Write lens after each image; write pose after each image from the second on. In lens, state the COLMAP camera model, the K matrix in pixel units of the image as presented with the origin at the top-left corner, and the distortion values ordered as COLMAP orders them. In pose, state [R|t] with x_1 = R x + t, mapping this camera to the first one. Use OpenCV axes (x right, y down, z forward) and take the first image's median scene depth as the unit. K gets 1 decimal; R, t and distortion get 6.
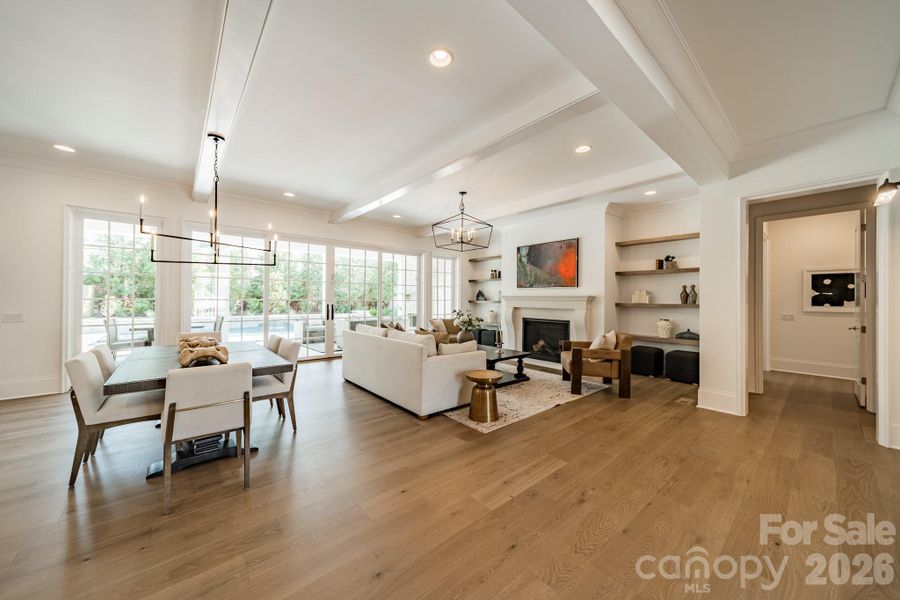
lens RADIAL K [[319.9, 0, 451.8], [0, 319.9, 296.2], [0, 0, 1]] dist [0.006598, -0.000180]
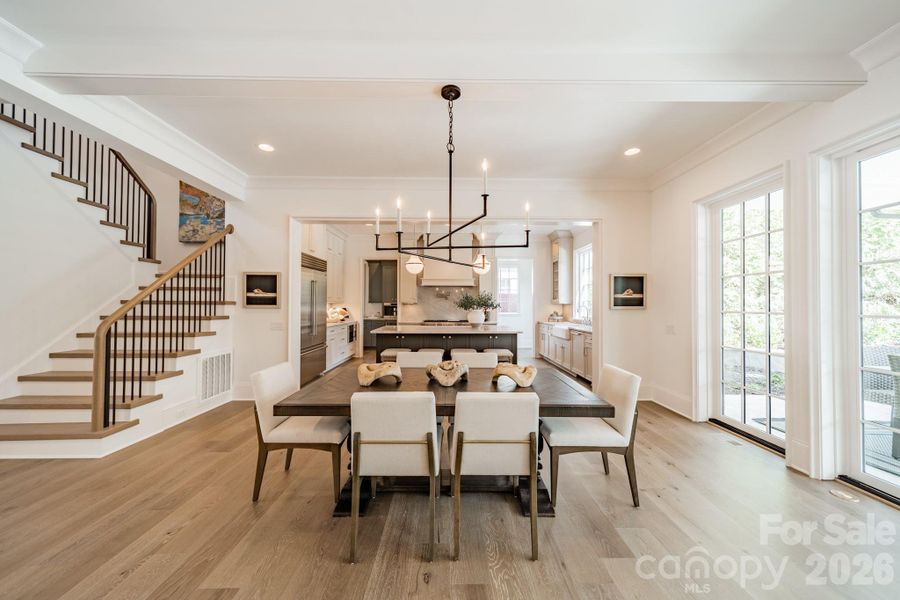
lens RADIAL K [[319.9, 0, 451.3], [0, 319.9, 299.5], [0, 0, 1]] dist [0.006598, -0.000180]
pose [[-0.645038, -0.022310, -0.763825, -0.089937], [-0.003920, 0.999657, -0.025888, -0.001313], [0.764140, -0.013705, -0.644904, 0.663253]]
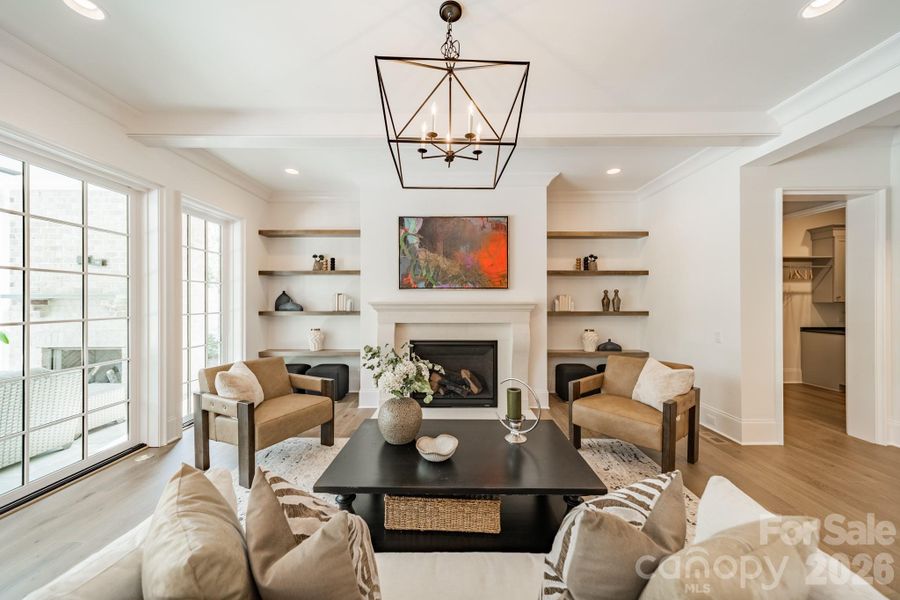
lens RADIAL K [[319.9, 0, 451.7], [0, 319.9, 300.2], [0, 0, 1]] dist [0.006598, -0.000180]
pose [[0.655813, -0.010208, 0.754854, -0.172908], [0.000418, 0.999913, 0.013158, -0.013992], [-0.754923, -0.008314, 0.655761, 0.589406]]
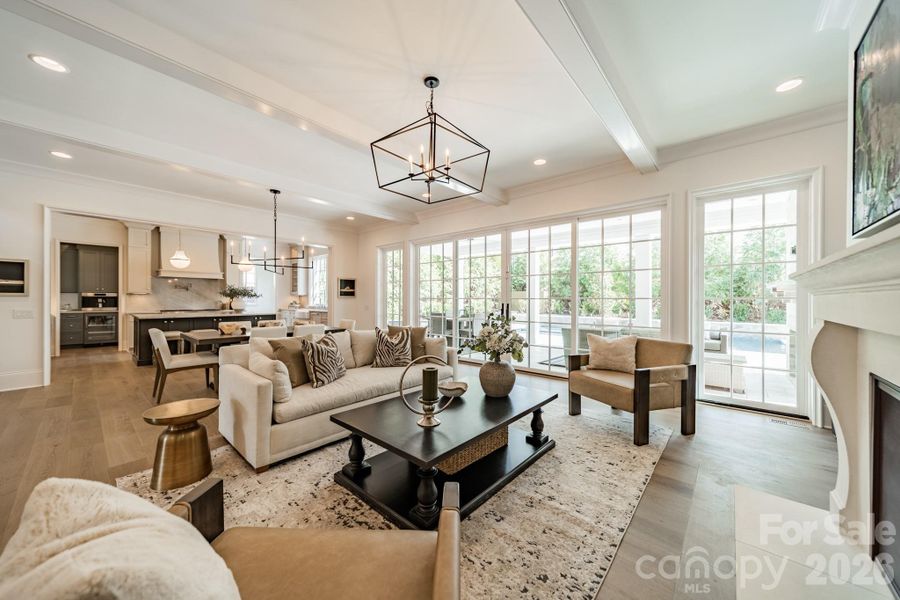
lens RADIAL K [[319.9, 0, 454.6], [0, 319.9, 301.2], [0, 0, 1]] dist [0.006598, -0.000180]
pose [[0.151213, -0.000829, -0.988501, 0.405506], [0.006457, 0.999979, 0.000150, 0.016366], [0.988480, -0.006406, 0.151215, 0.730503]]
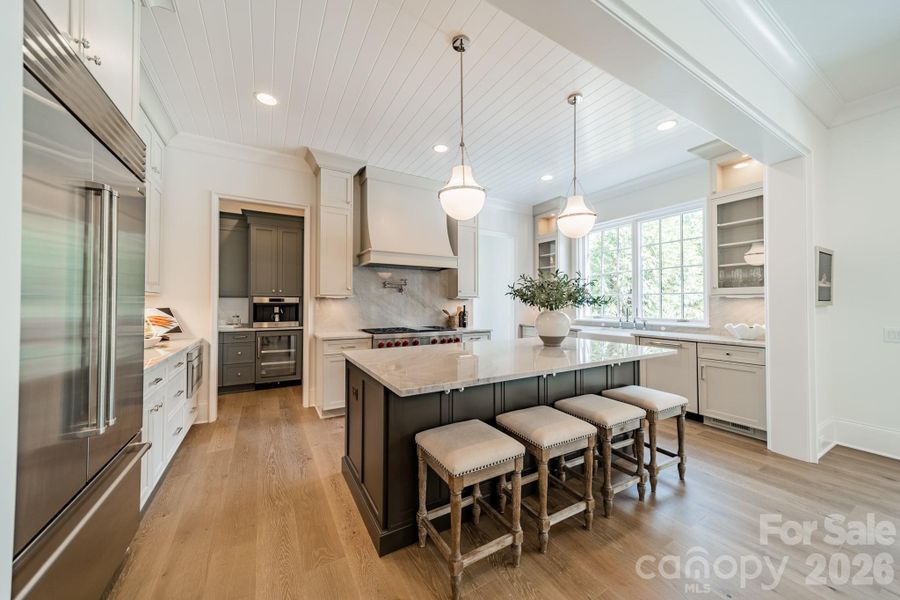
lens RADIAL K [[319.9, 0, 454.1], [0, 319.9, 299.2], [0, 0, 1]] dist [0.006598, -0.000180]
pose [[-0.172208, -0.020889, -0.984839, -0.327445], [0.003475, 0.999756, -0.021813, -0.000890], [0.985055, -0.007179, -0.172093, 0.133630]]
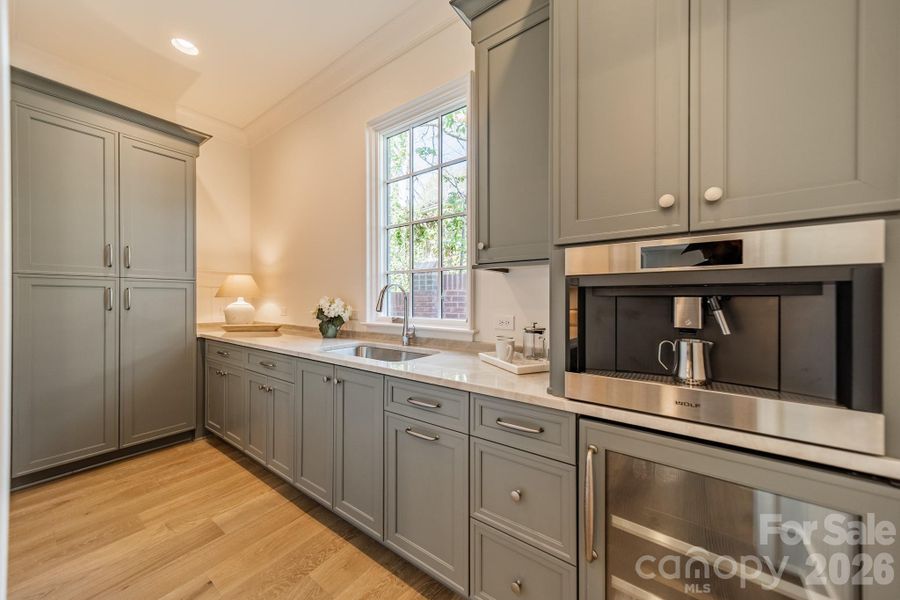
lens RADIAL K [[319.9, 0, 451.9], [0, 319.9, 299.3], [0, 0, 1]] dist [0.006598, -0.000180]
pose [[-0.971468, -0.007578, -0.237050, -0.831210], [-0.006730, 0.999968, -0.004388, 0.001418], [0.237075, -0.002667, -0.971488, -0.269055]]
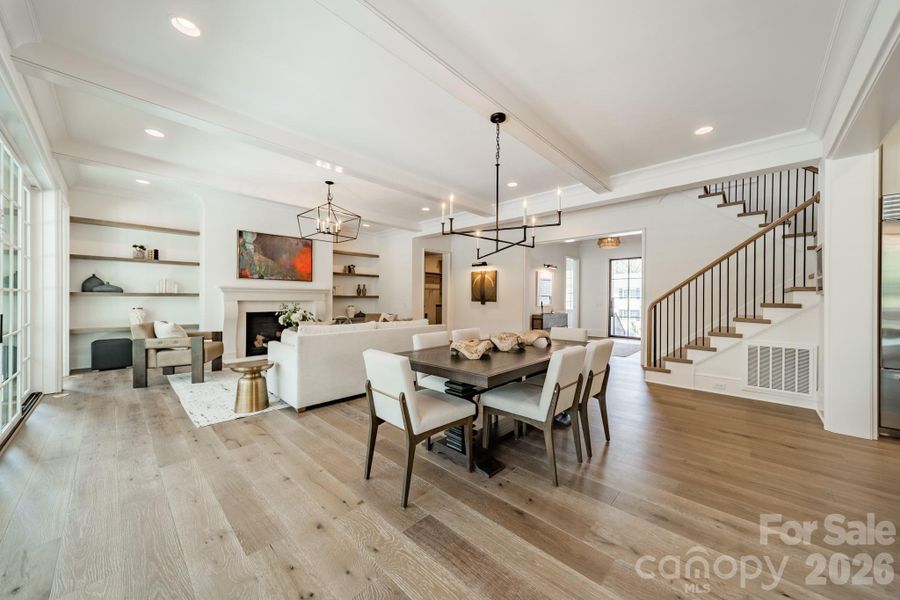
lens RADIAL K [[319.9, 0, 453.5], [0, 319.9, 297.1], [0, 0, 1]] dist [0.006598, -0.000180]
pose [[-0.105806, -0.007312, 0.994360, -0.745497], [-0.016810, 0.999843, 0.005564, 0.010677], [-0.994245, -0.016127, -0.105912, 0.551494]]
